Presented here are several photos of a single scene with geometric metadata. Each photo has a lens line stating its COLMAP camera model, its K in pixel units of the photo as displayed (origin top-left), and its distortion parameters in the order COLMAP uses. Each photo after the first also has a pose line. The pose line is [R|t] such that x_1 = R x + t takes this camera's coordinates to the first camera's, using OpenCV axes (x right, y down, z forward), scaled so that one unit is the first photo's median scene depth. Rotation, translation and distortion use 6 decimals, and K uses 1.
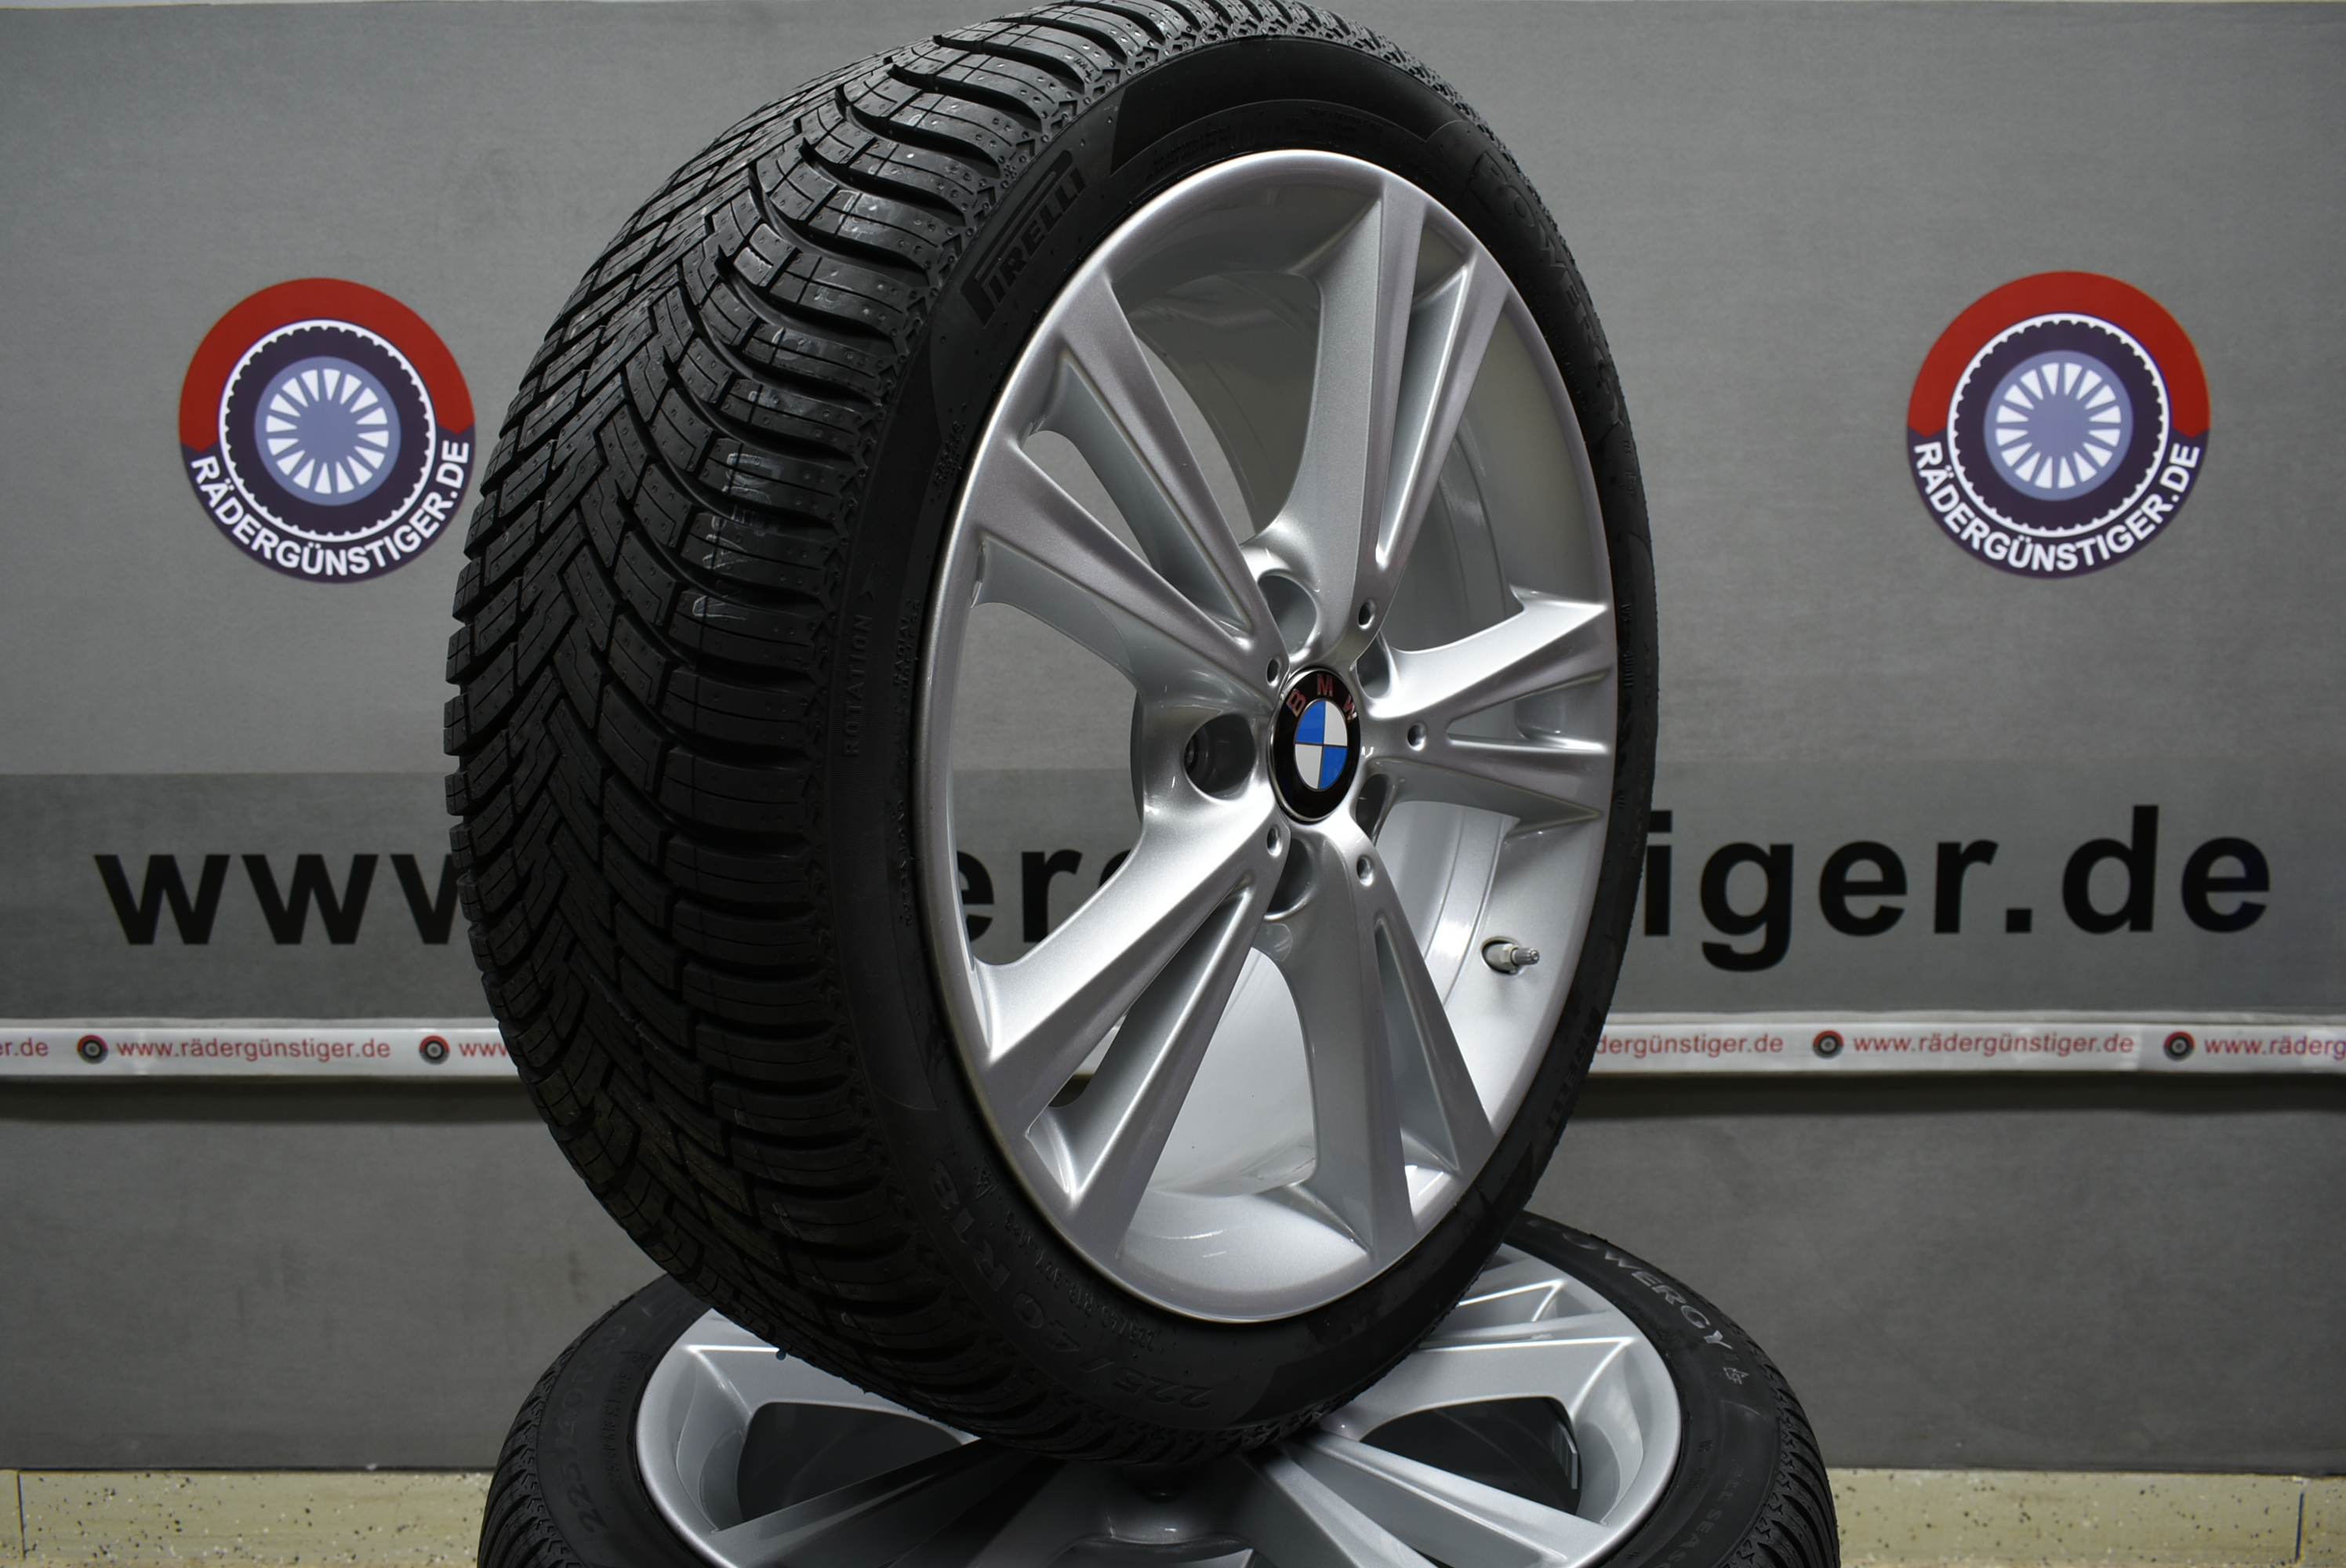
lens RADIAL K [[1825.8, 0, 1173.0], [0, 1825.8, 784.0], [0, 0, 1]] dist [-0.020270, 0.010362]
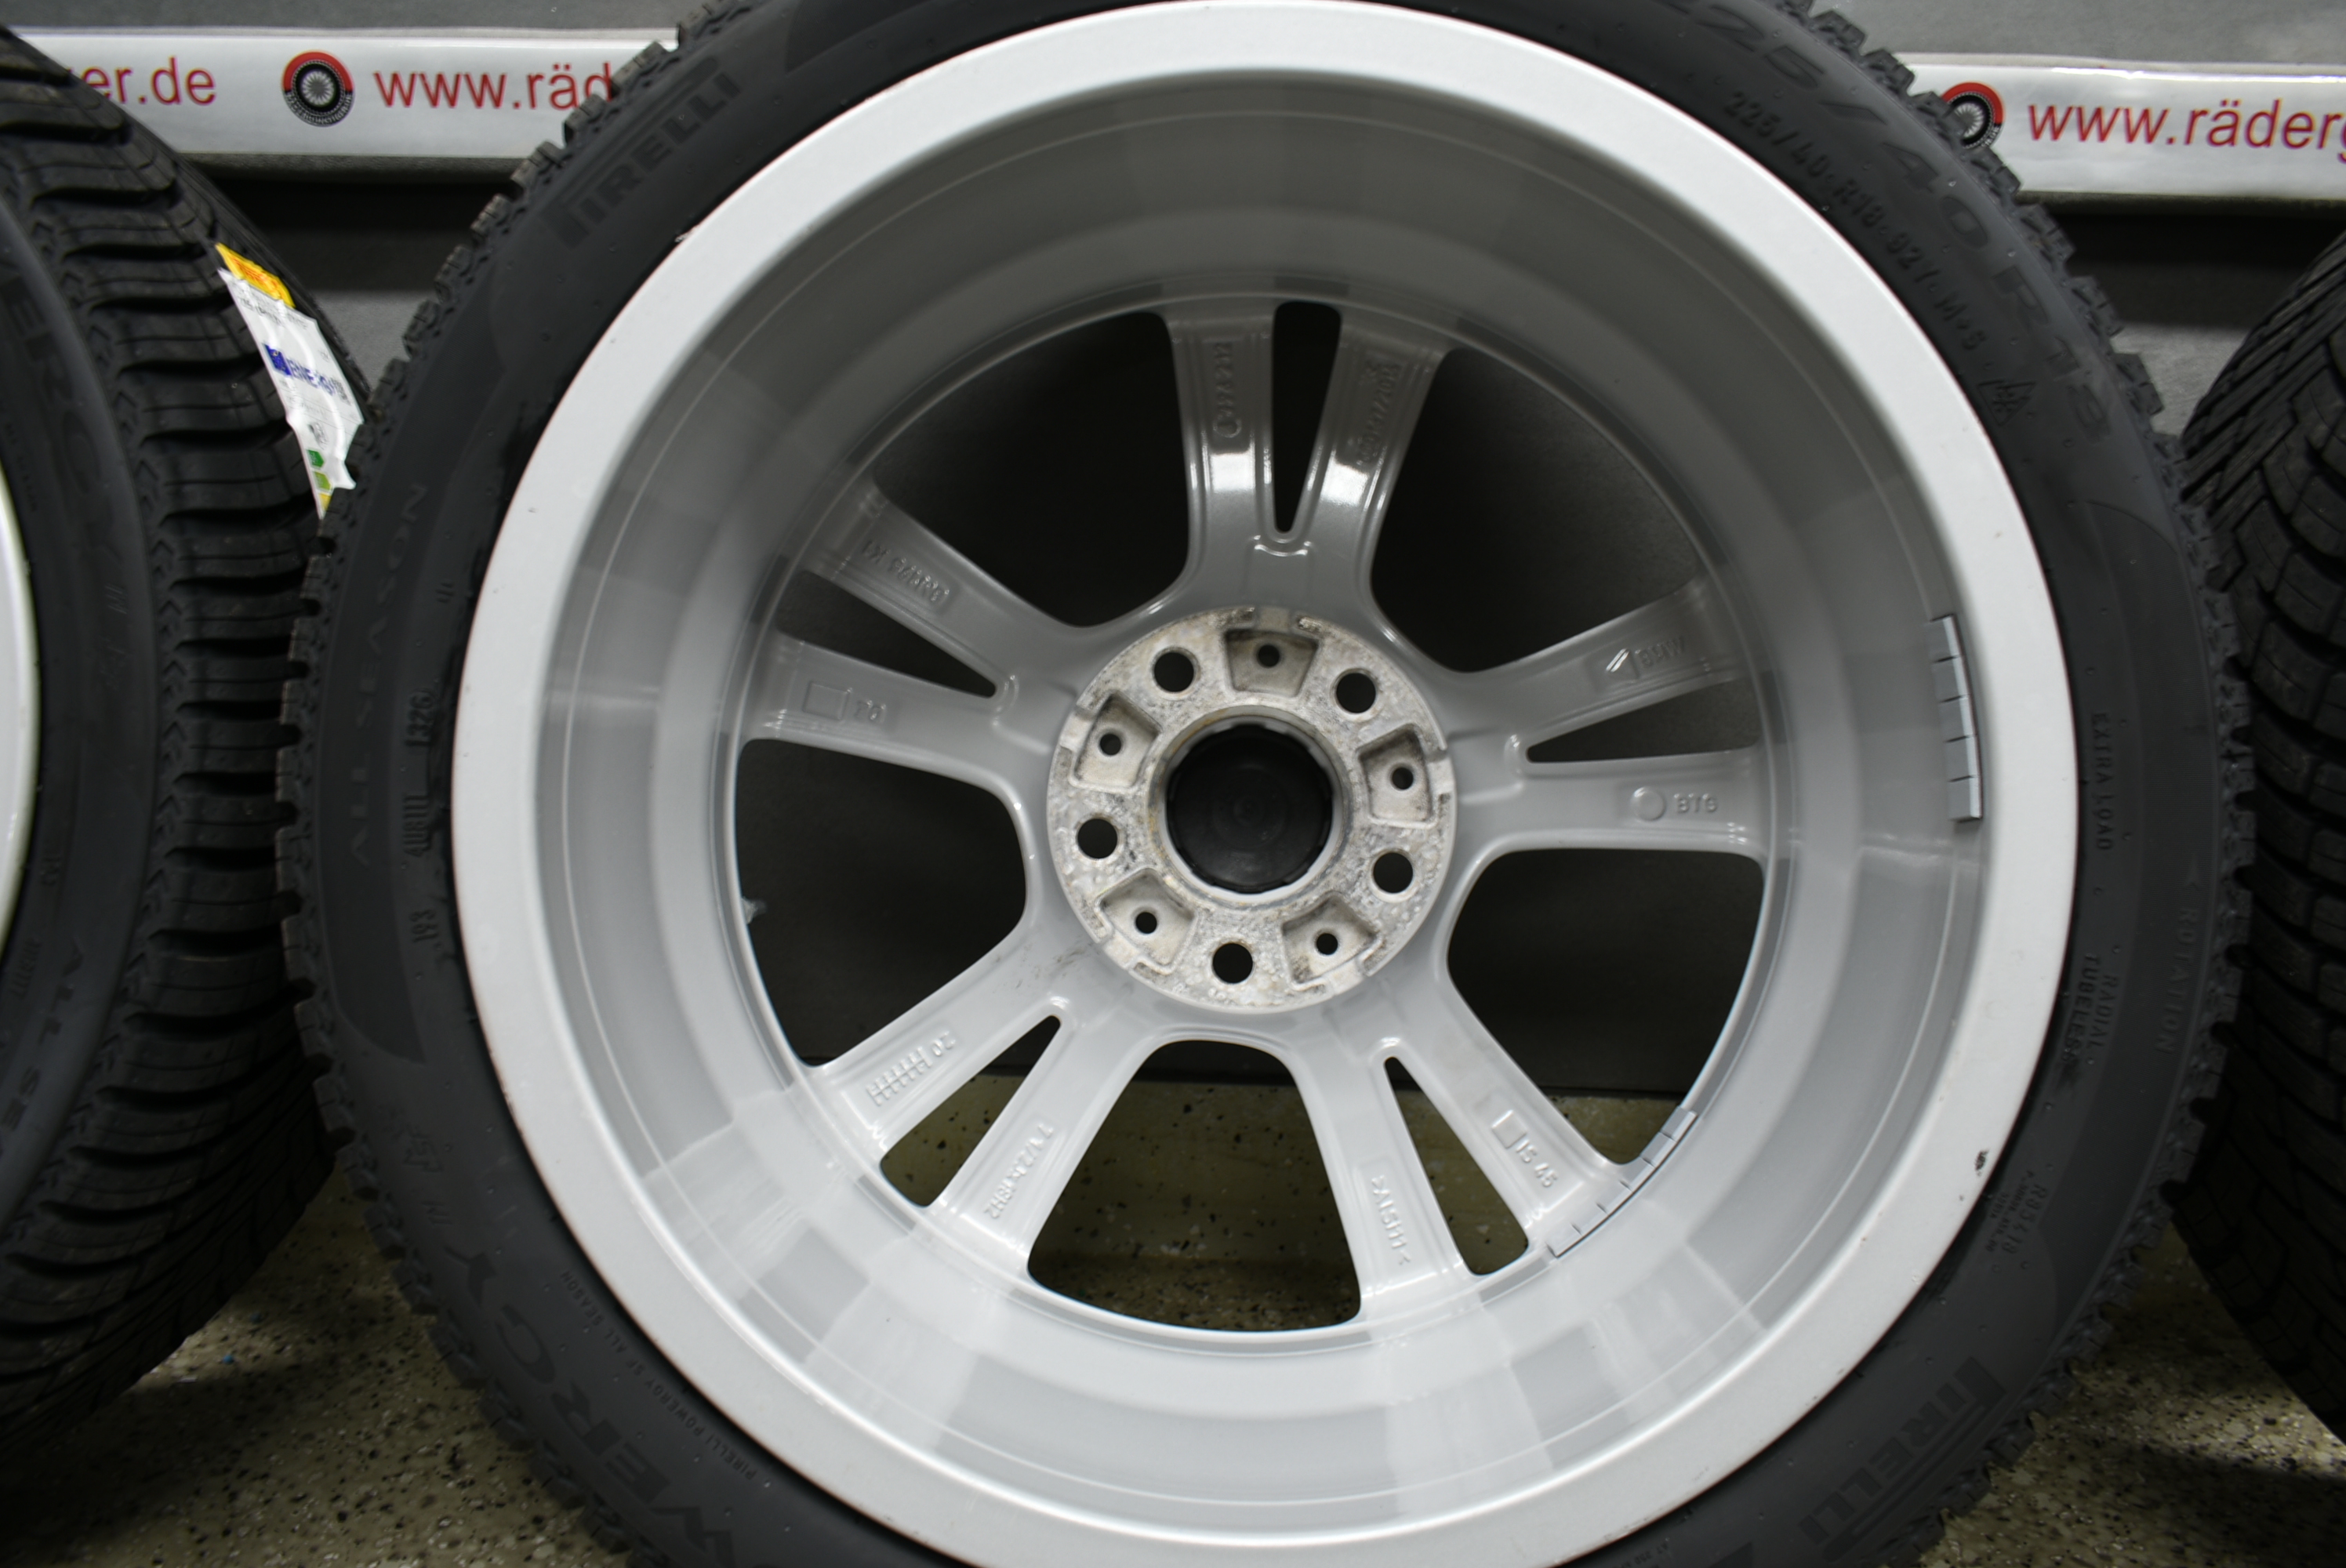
lens RADIAL K [[1946.7, 0, 1173.0], [0, 1946.7, 784.0], [0, 0, 1]] dist [-0.027726, 0.010212]
pose [[0.999137, 0.033459, -0.024624, -0.193937], [-0.028530, 0.983484, 0.178731, 0.225160], [0.030198, -0.177875, 0.983590, 0.545493]]
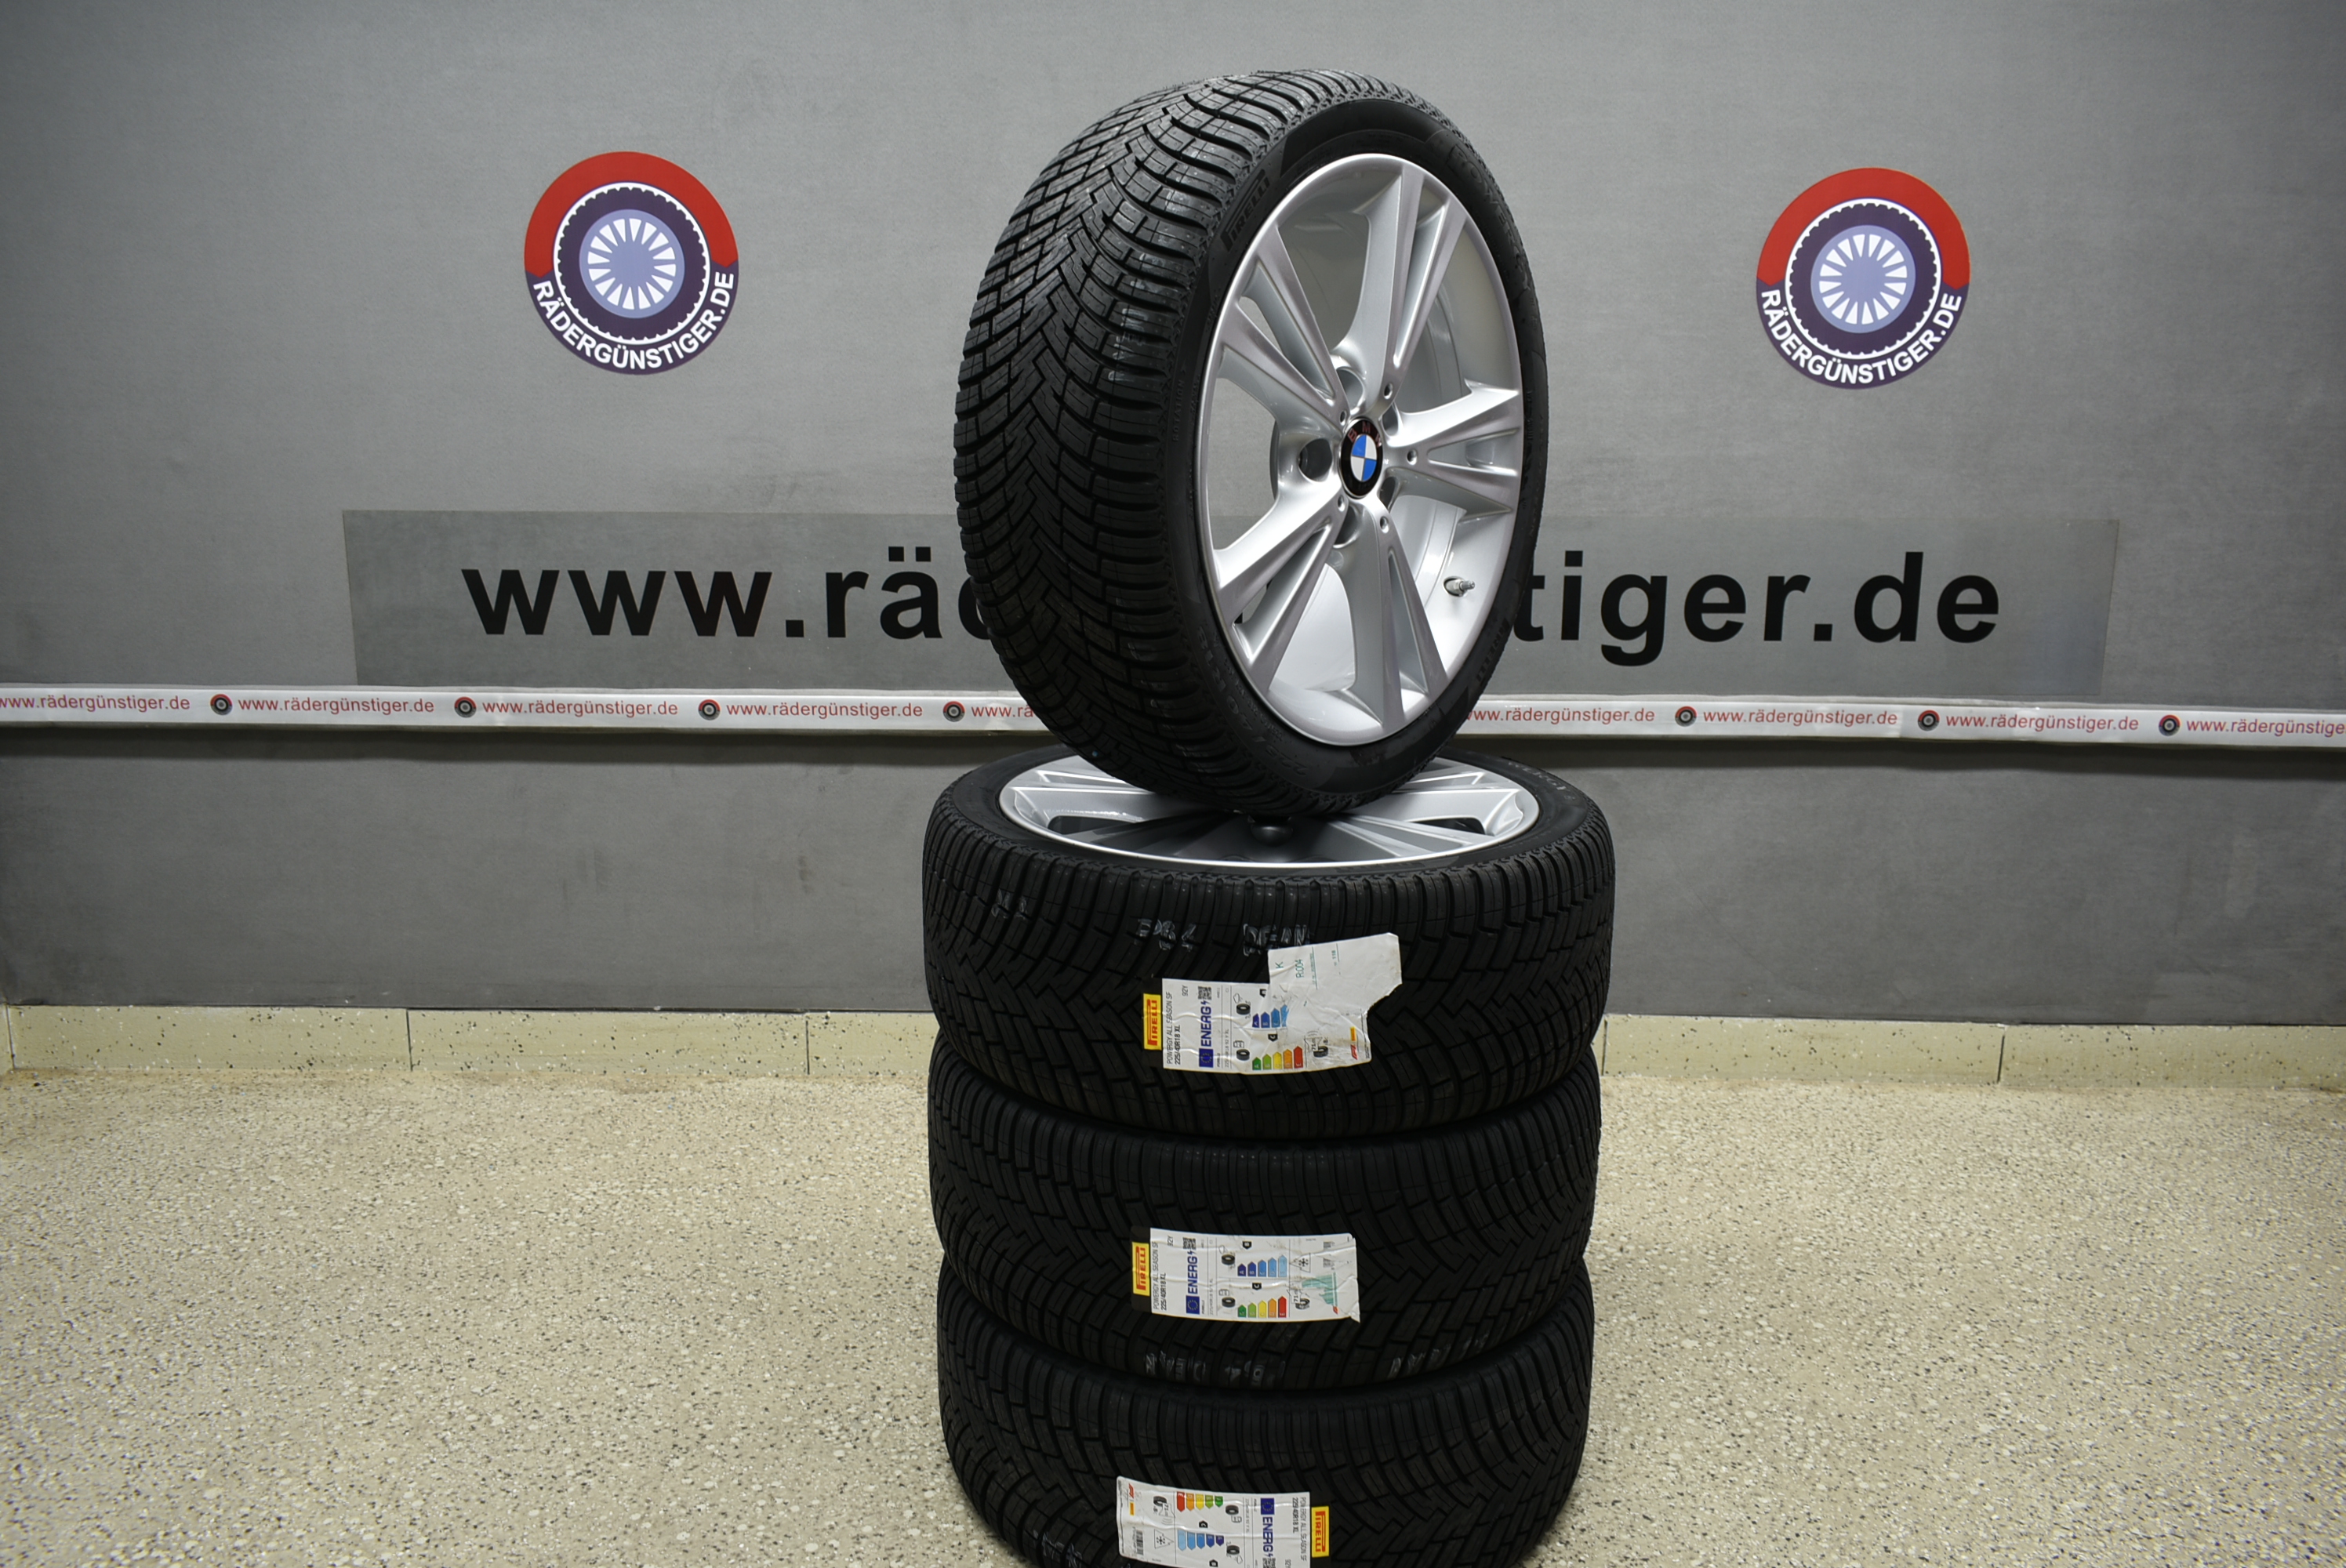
lens RADIAL K [[1825.8, 0, 1173.0], [0, 1825.8, 784.0], [0, 0, 1]] dist [-0.020270, 0.010362]
pose [[0.999827, 0.011041, 0.014982, -0.066366], [-0.012459, 0.995096, 0.098122, 0.061126], [-0.013825, -0.098292, 0.995062, -0.436591]]
